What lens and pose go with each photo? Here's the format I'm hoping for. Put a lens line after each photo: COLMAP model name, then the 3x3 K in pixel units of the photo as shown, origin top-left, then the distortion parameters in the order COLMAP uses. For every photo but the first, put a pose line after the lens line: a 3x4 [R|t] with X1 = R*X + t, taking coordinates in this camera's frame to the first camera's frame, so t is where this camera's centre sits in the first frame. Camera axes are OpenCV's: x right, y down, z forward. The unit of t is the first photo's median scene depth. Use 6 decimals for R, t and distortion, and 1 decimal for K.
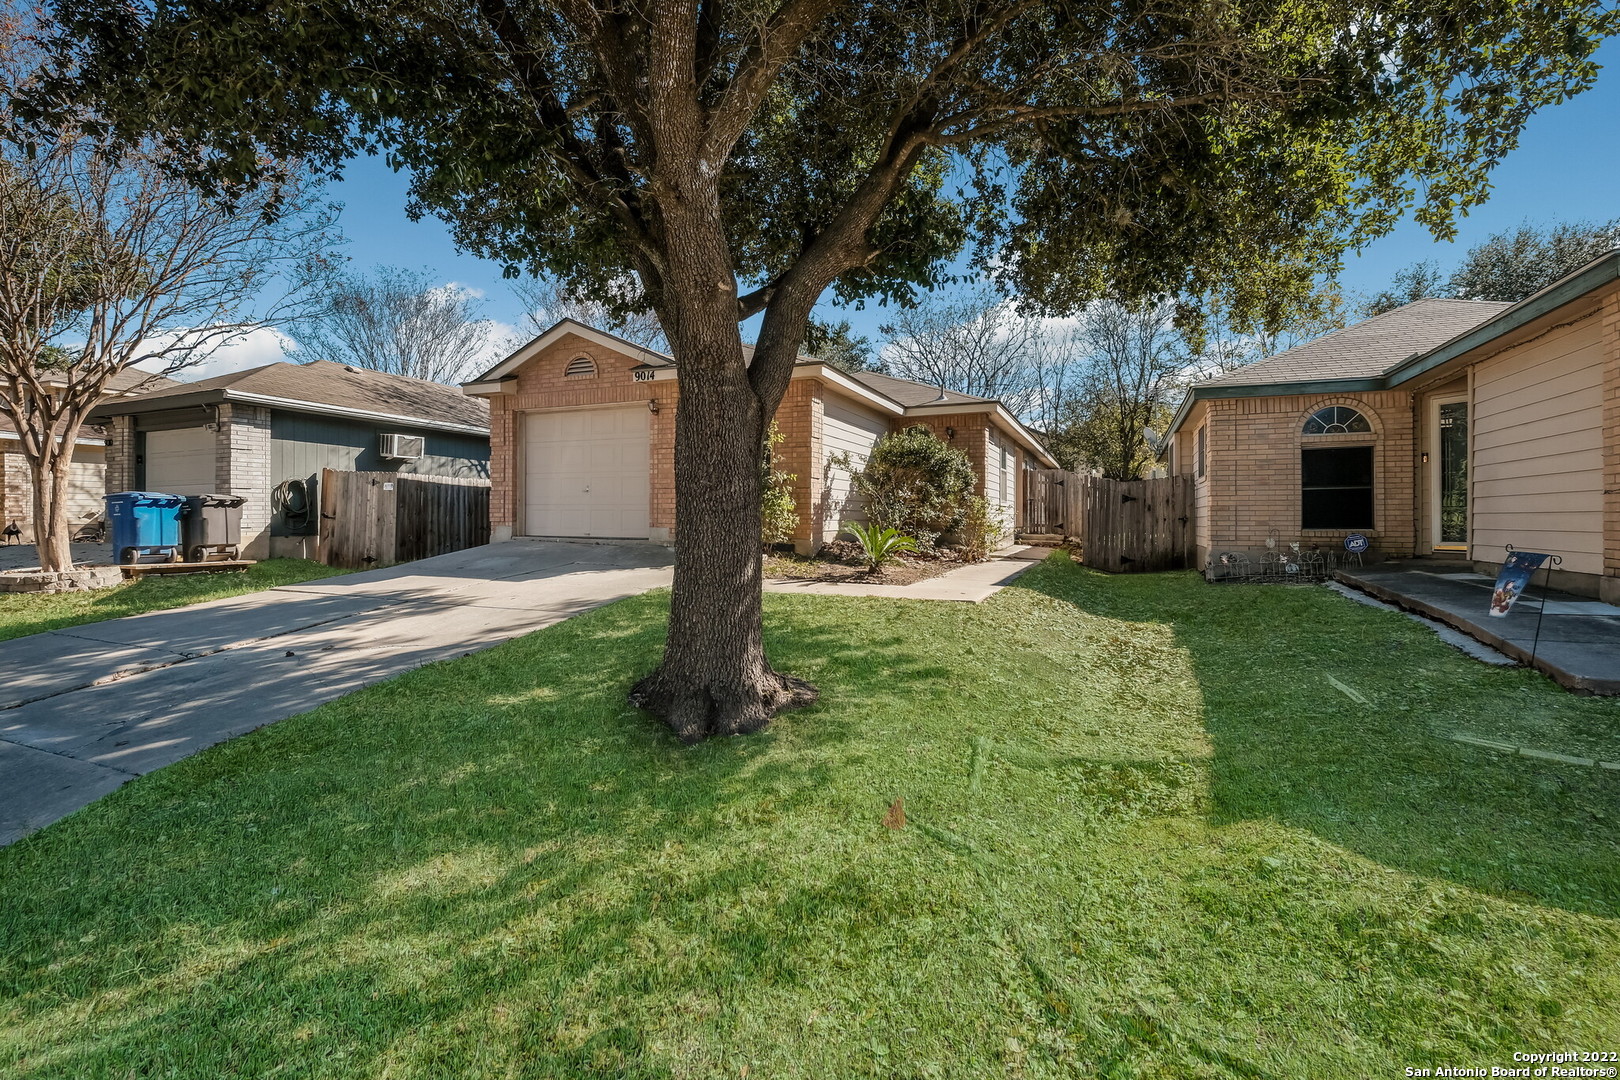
lens RADIAL K [[689.1, 0, 811.6], [0, 689.1, 526.9], [0, 0, 1]] dist [0.006321, 0.000403]
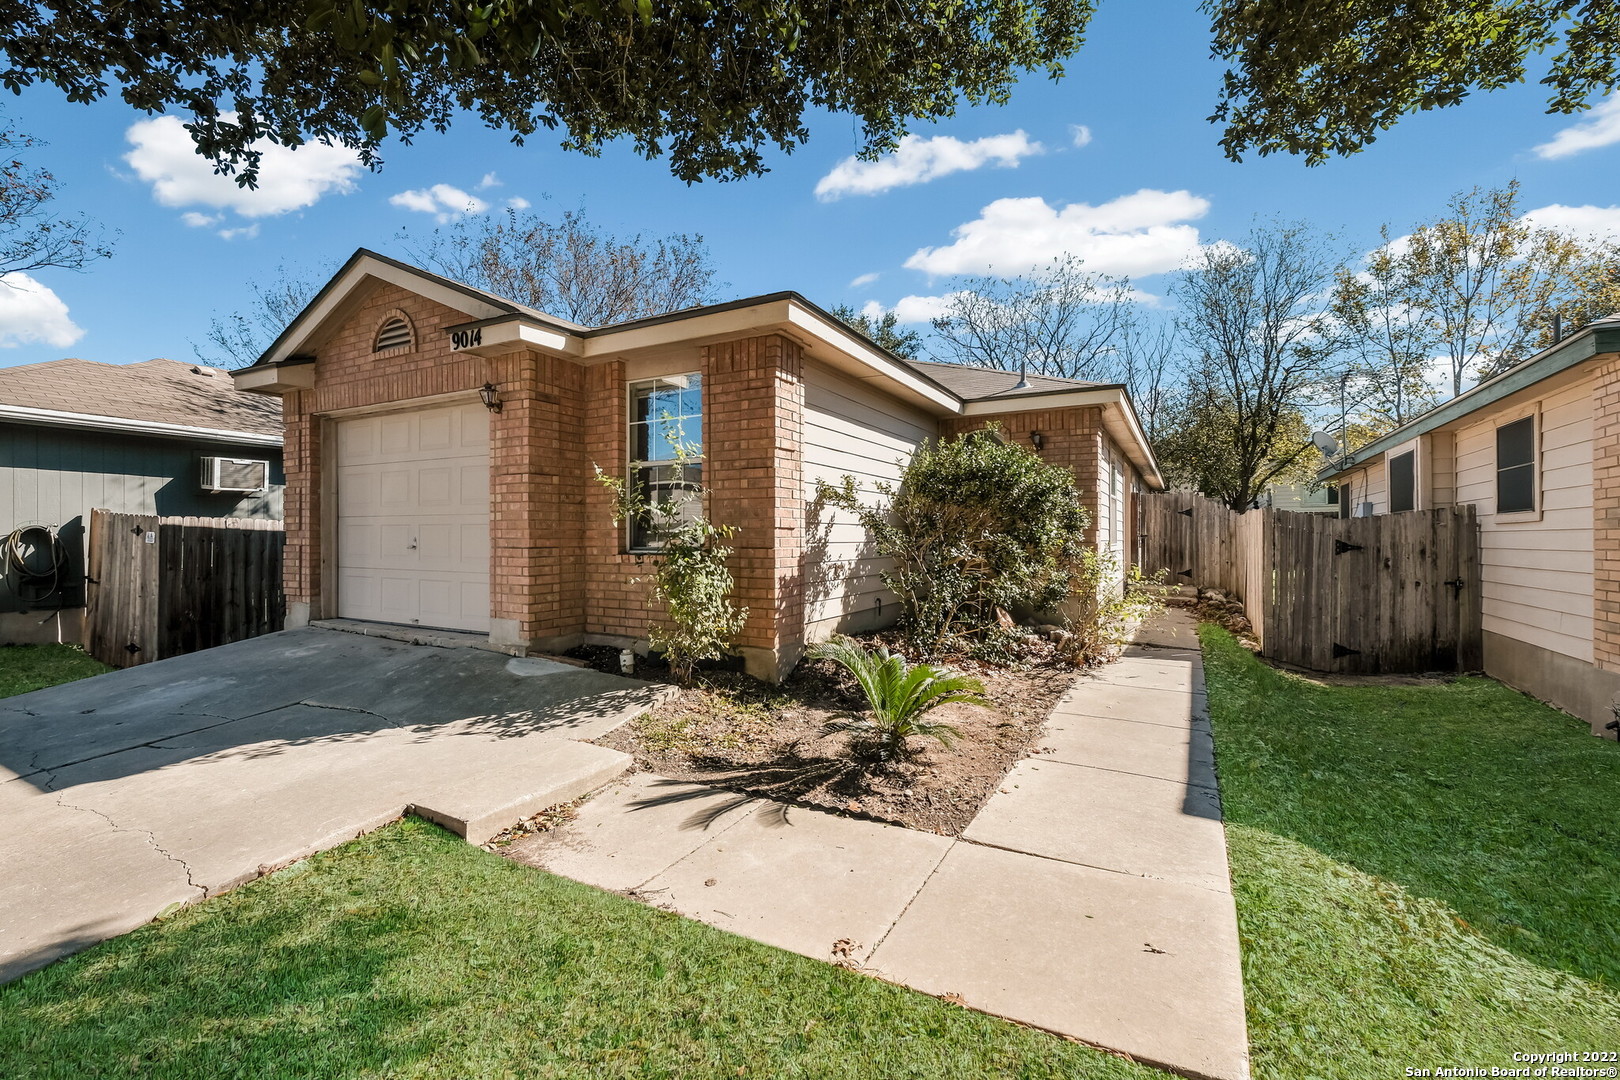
lens RADIAL K [[680.5, 0, 812.5], [0, 680.5, 541.4], [0, 0, 1]] dist [-0.002462, -0.000099]
pose [[0.996279, -0.004261, -0.086079, 0.061024], [0.003897, 0.999983, -0.004393, -0.051324], [0.086096, 0.004041, 0.996279, 0.434370]]
